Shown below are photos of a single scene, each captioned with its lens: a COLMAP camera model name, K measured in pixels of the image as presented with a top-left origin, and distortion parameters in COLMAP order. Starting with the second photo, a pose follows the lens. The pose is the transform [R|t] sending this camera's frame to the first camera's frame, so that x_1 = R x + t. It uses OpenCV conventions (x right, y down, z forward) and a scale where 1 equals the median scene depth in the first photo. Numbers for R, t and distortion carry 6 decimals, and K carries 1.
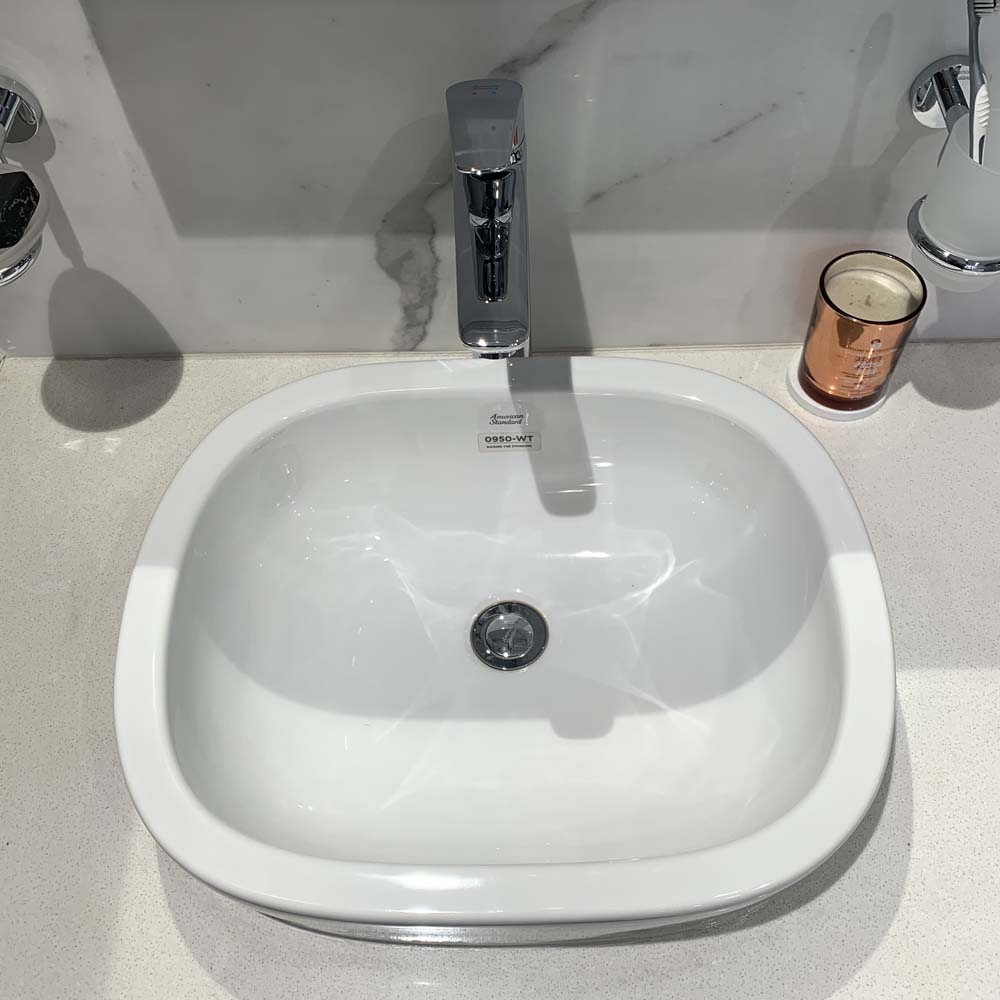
lens RADIAL K [[1041.2, 0, 521.8], [0, 1041.2, 491.9], [0, 0, 1]] dist [0.016182, -0.033237]
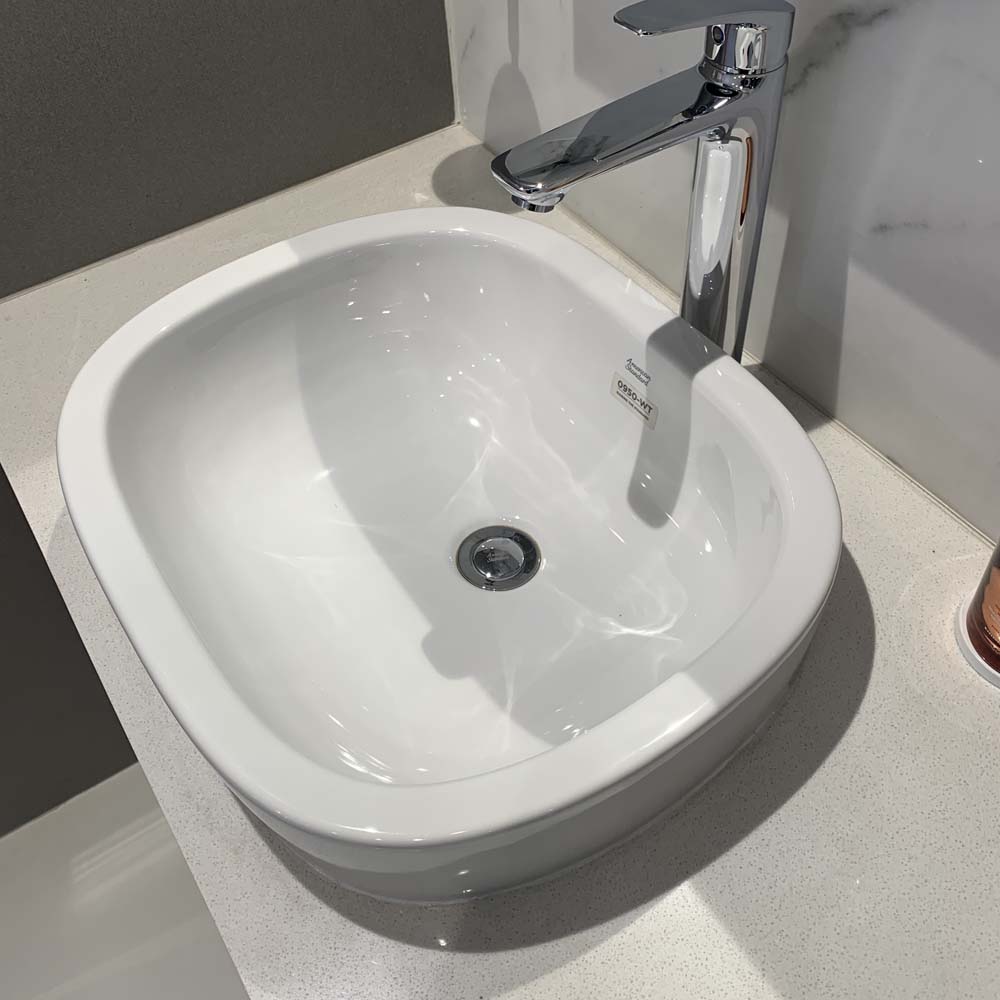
lens RADIAL K [[1041.2, 0, 521.8], [0, 1041.2, 491.9], [0, 0, 1]] dist [0.016182, -0.033237]
pose [[0.561538, 0.628501, -0.538203, 0.478315], [-0.668794, 0.727735, 0.152041, -0.063307], [0.487227, 0.274570, 0.828988, 0.223493]]
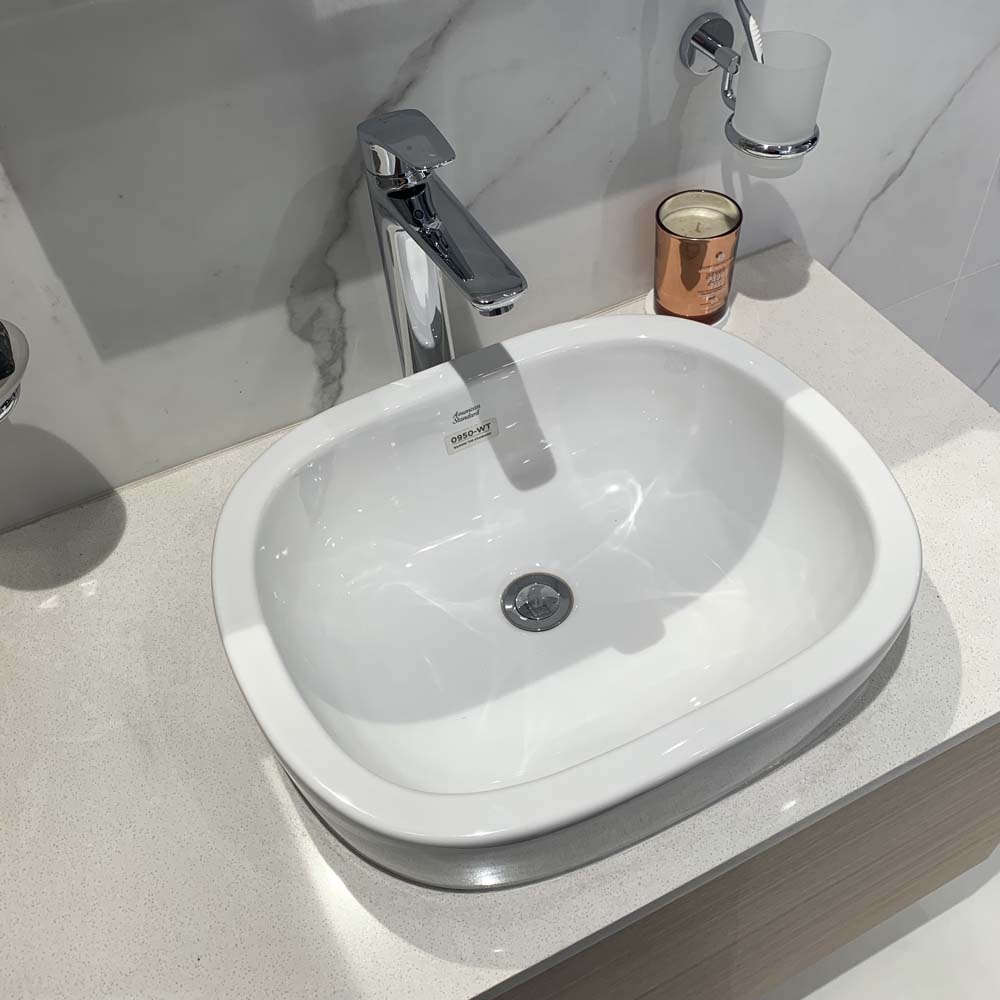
lens RADIAL K [[1035.3, 0, 518.9], [0, 1035.3, 485.0], [0, 0, 1]] dist [0.047719, -0.146772]
pose [[0.893525, -0.348672, 0.282916, -0.299426], [0.384875, 0.919263, -0.082620, 0.110918], [-0.231267, 0.182710, 0.955580, -0.049820]]
